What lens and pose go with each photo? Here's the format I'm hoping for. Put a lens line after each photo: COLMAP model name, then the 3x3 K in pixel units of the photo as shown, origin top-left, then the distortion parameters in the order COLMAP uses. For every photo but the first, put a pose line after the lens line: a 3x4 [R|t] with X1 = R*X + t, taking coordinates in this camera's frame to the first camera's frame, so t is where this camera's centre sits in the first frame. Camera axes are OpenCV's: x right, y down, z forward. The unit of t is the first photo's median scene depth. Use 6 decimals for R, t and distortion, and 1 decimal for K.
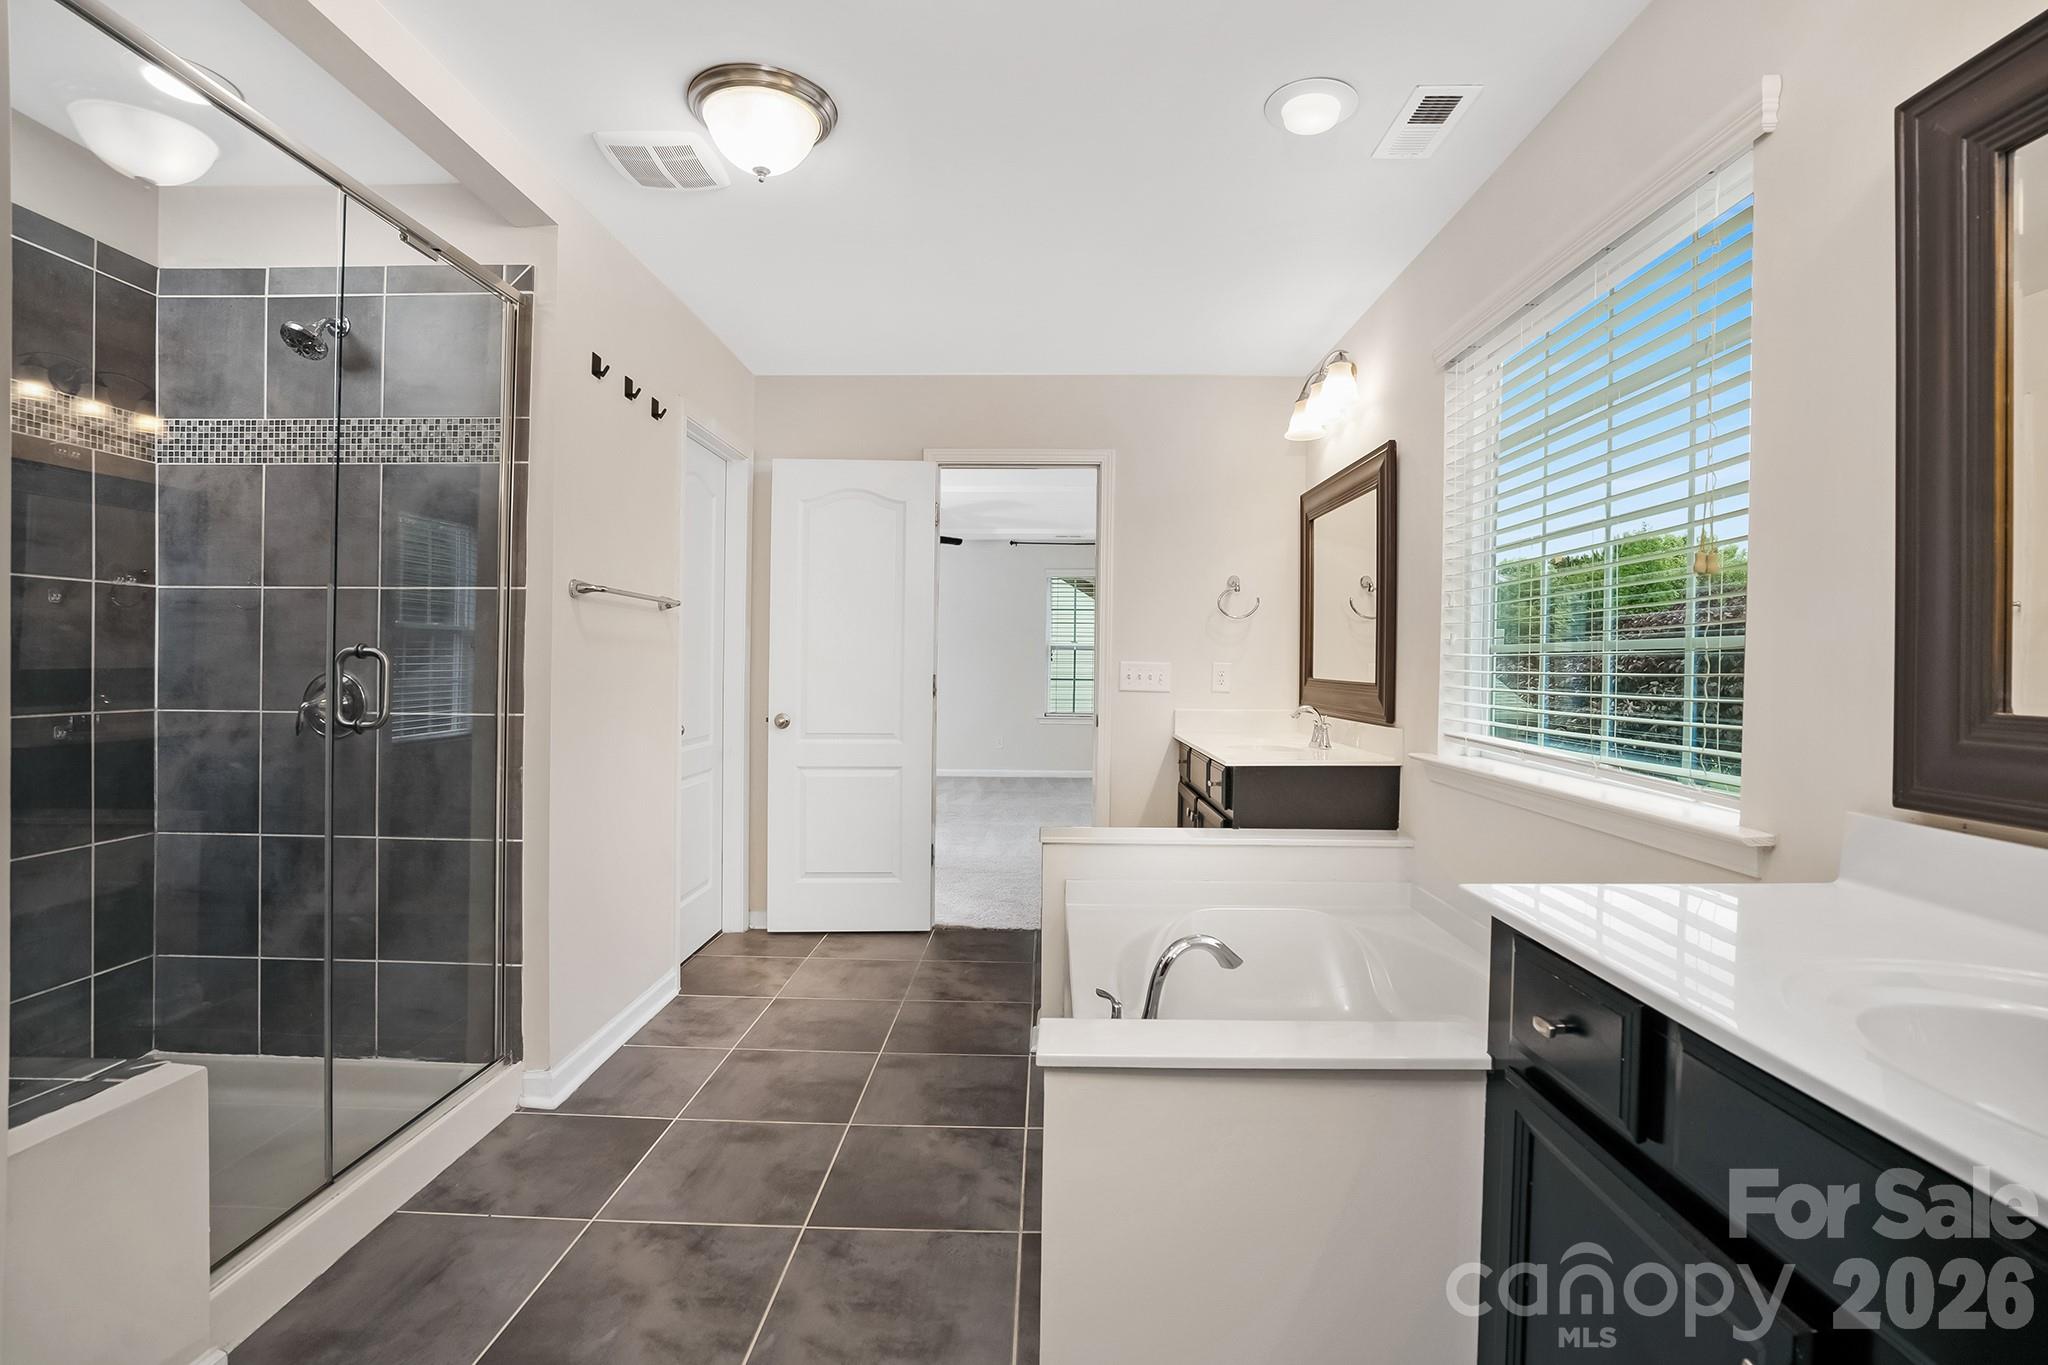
lens RADIAL K [[981.7, 0, 1026.9], [0, 981.7, 662.8], [0, 0, 1]] dist [-0.008305, 0.003183]
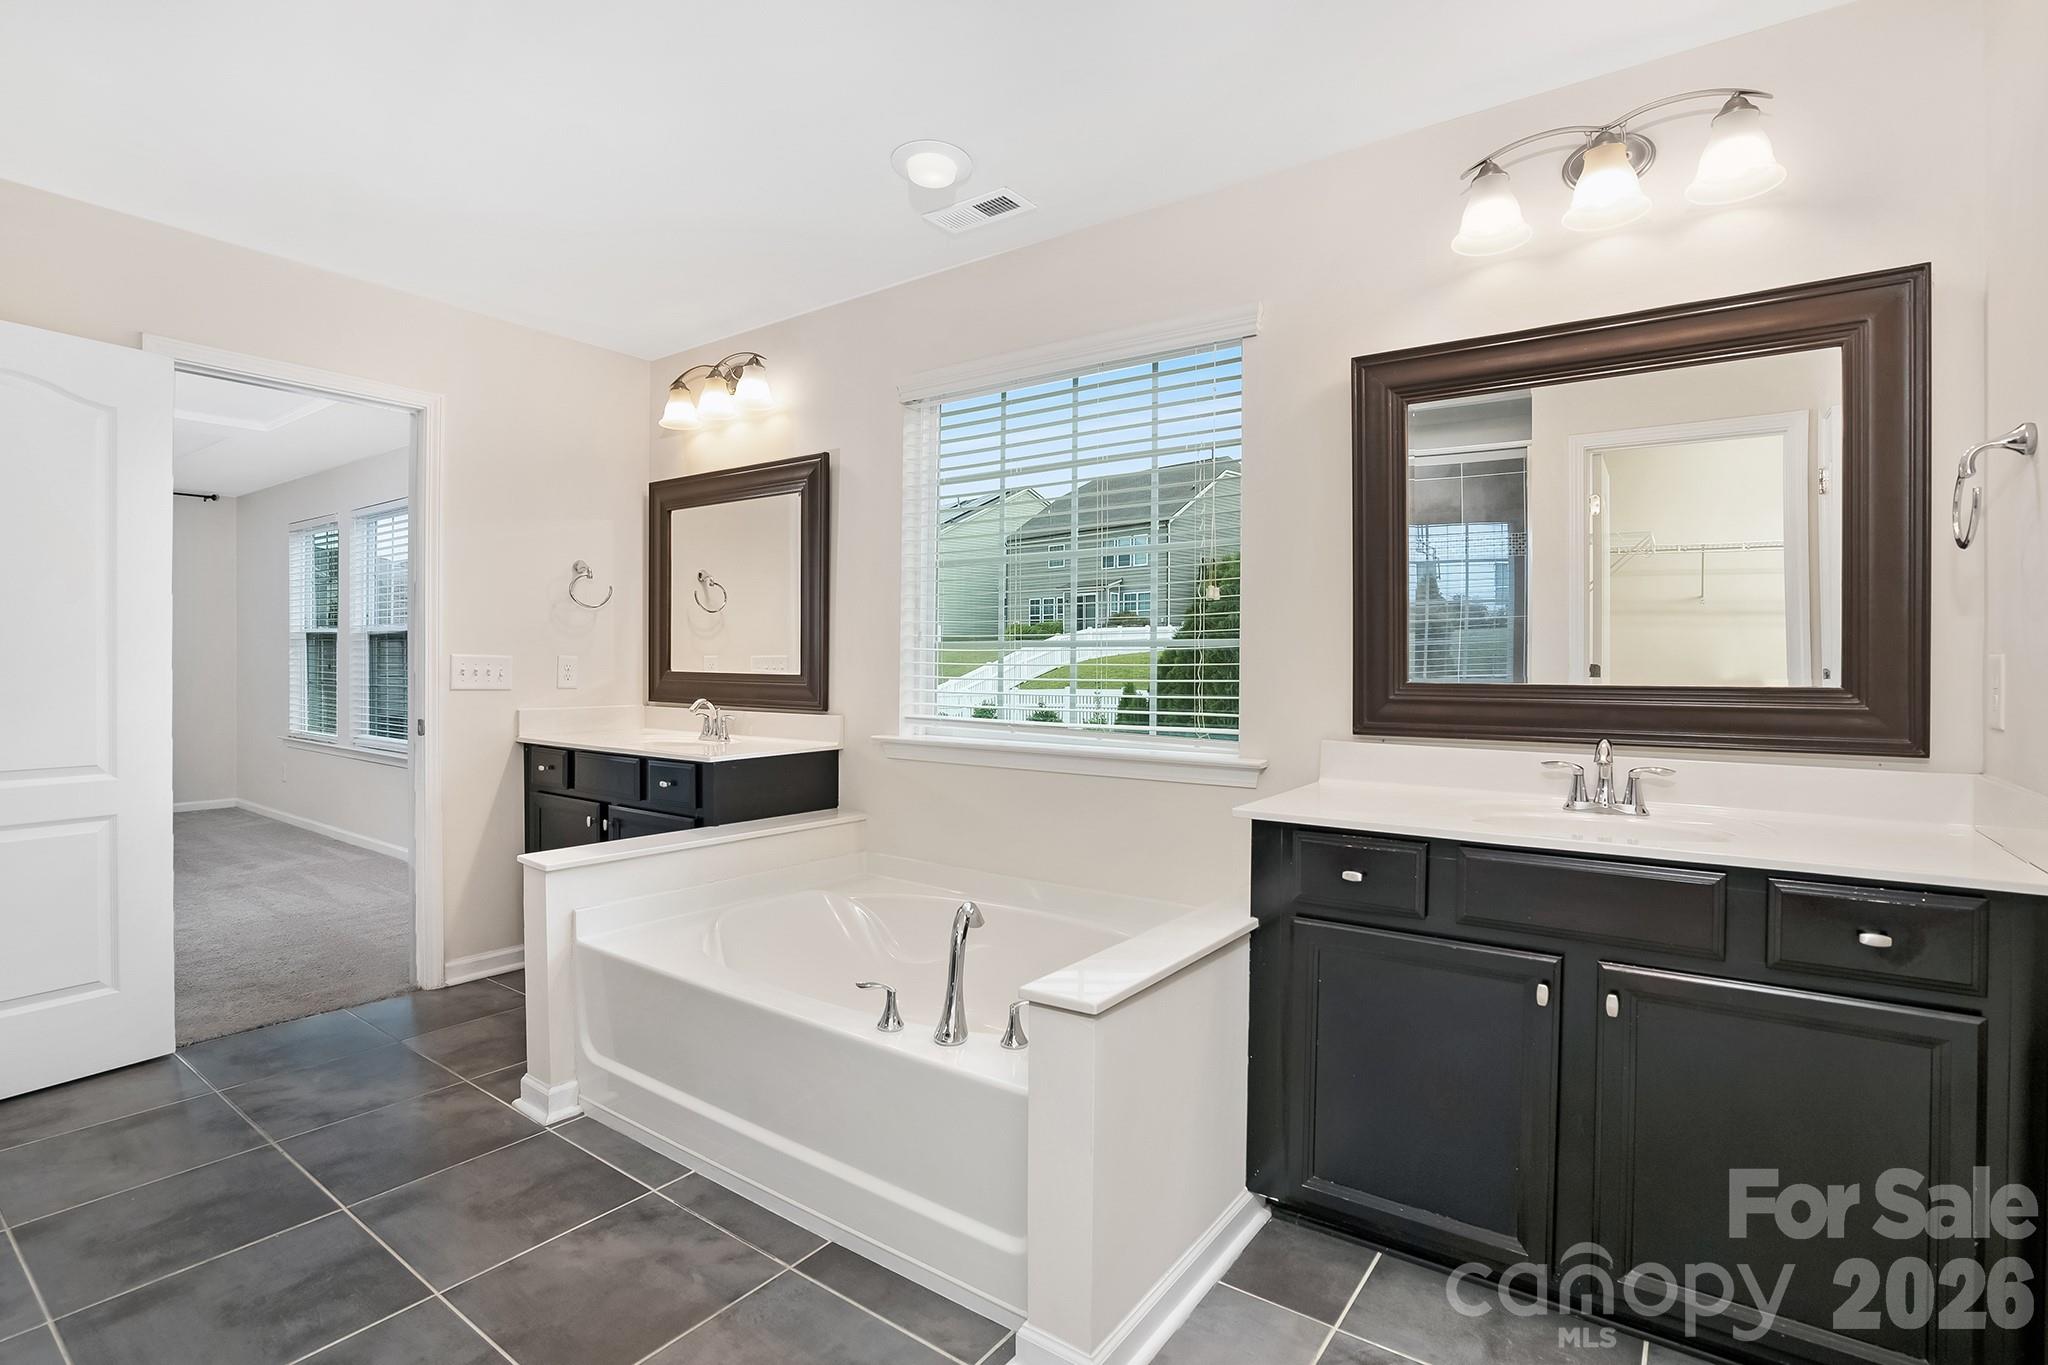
lens RADIAL K [[981.7, 0, 1020.5], [0, 981.7, 672.9], [0, 0, 1]] dist [-0.008305, 0.003183]
pose [[0.582818, -0.014043, 0.812481, -0.552480], [0.001377, 0.999866, 0.016293, 0.001652], [-0.812601, -0.008377, 0.582760, 0.252071]]
